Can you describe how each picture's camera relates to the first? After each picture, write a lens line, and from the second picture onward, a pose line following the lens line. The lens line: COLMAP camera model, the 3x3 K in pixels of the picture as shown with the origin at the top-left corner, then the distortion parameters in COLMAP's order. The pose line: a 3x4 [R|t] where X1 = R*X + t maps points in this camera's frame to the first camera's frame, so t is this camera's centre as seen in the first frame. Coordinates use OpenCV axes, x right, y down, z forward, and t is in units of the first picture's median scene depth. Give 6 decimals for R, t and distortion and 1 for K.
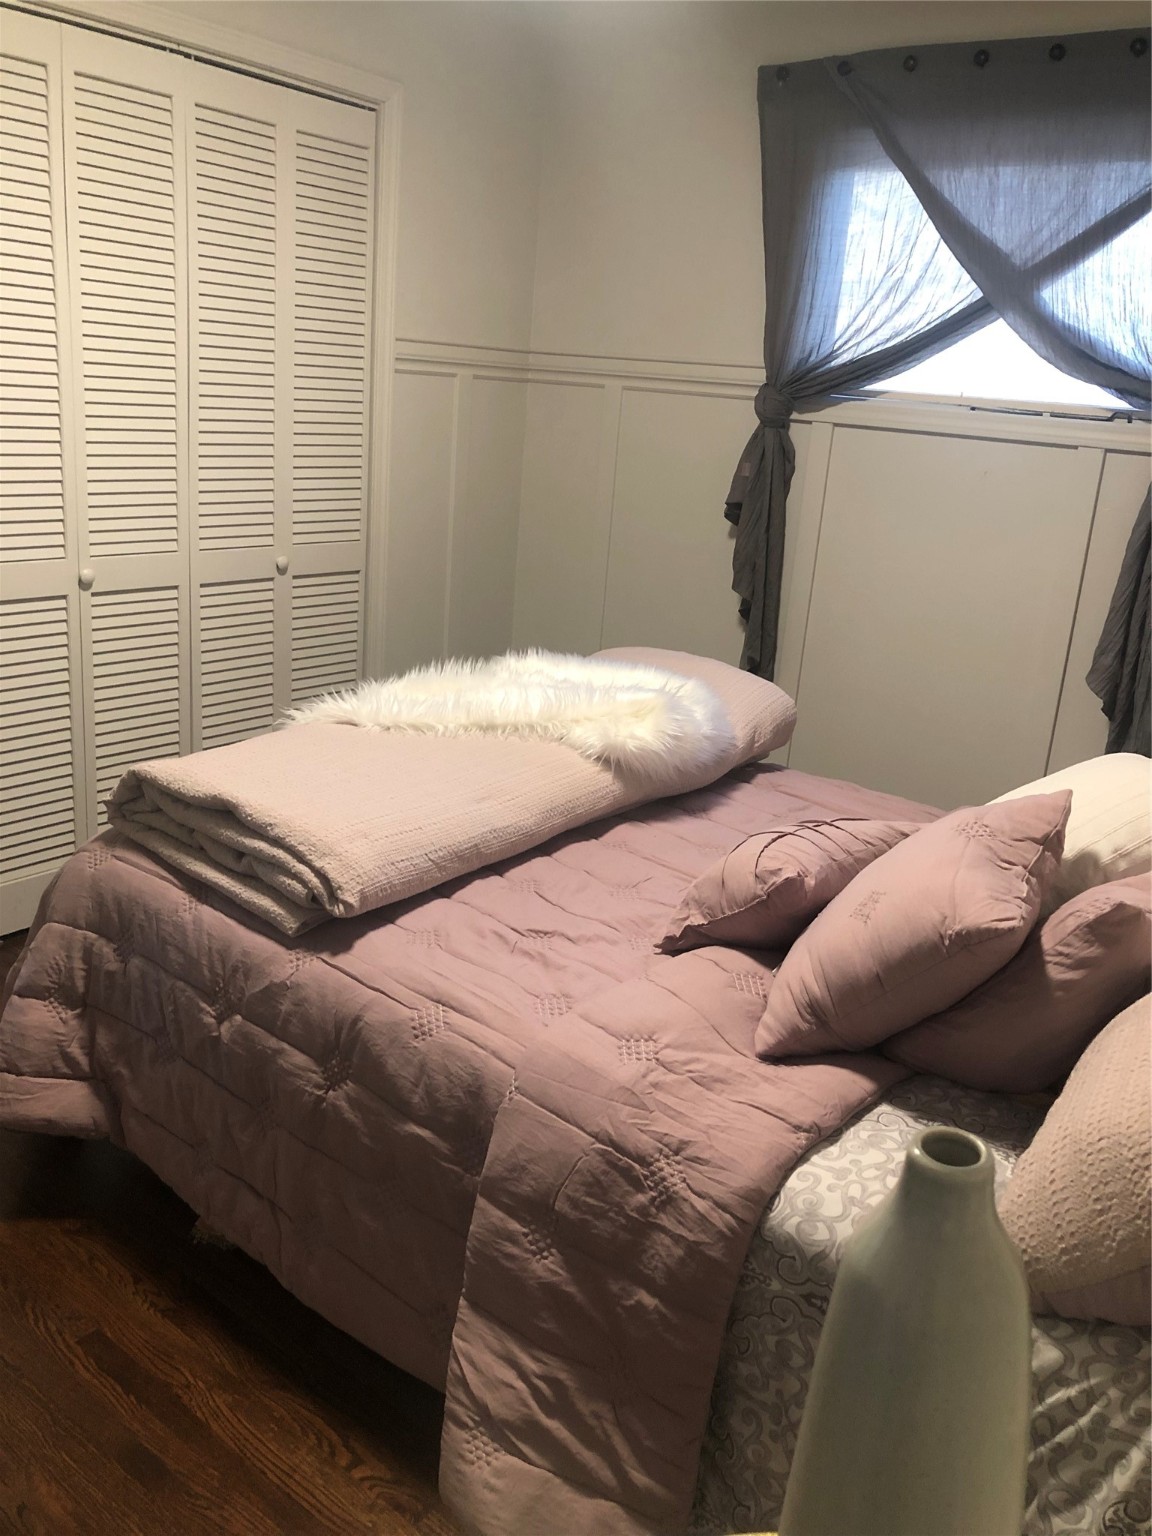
lens RADIAL K [[1268.6, 0, 576.0], [0, 1268.6, 768.0], [0, 0, 1]] dist [0.028856, -0.010246]
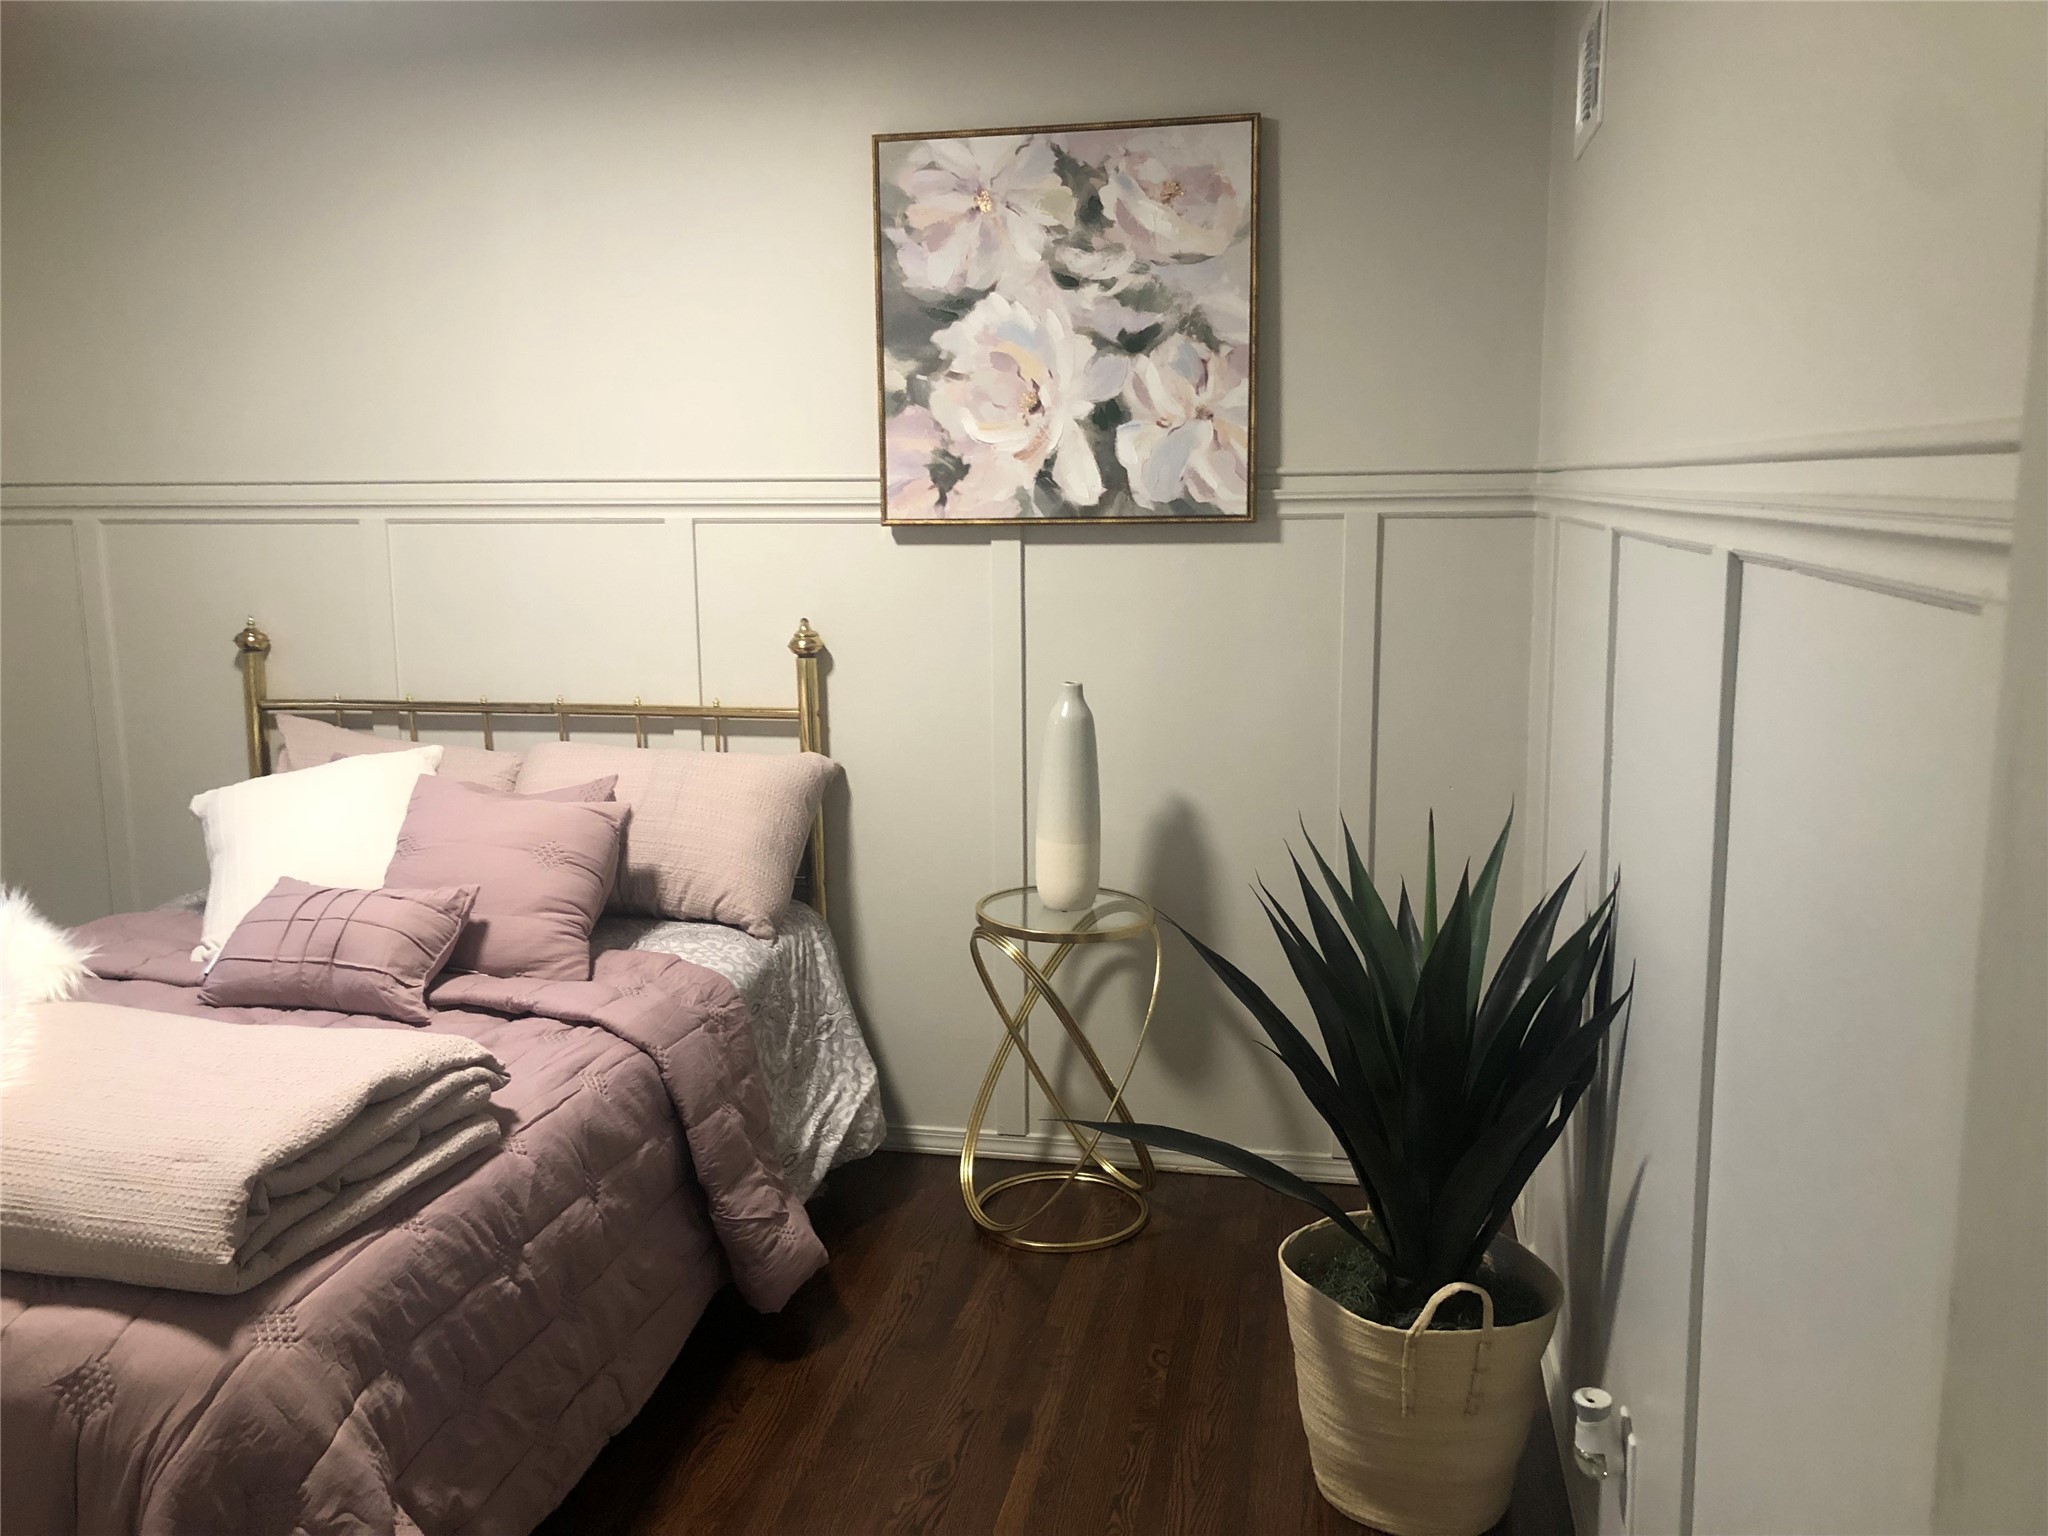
lens RADIAL K [[1691.5, 0, 1024.0], [0, 1691.5, 768.0], [0, 0, 1]] dist [0.028856, -0.010246]
pose [[-0.456464, -0.232868, 0.858728, -1.338827], [0.212704, 0.908597, 0.359456, -0.452368], [-0.863943, 0.346734, -0.365209, 0.995947]]
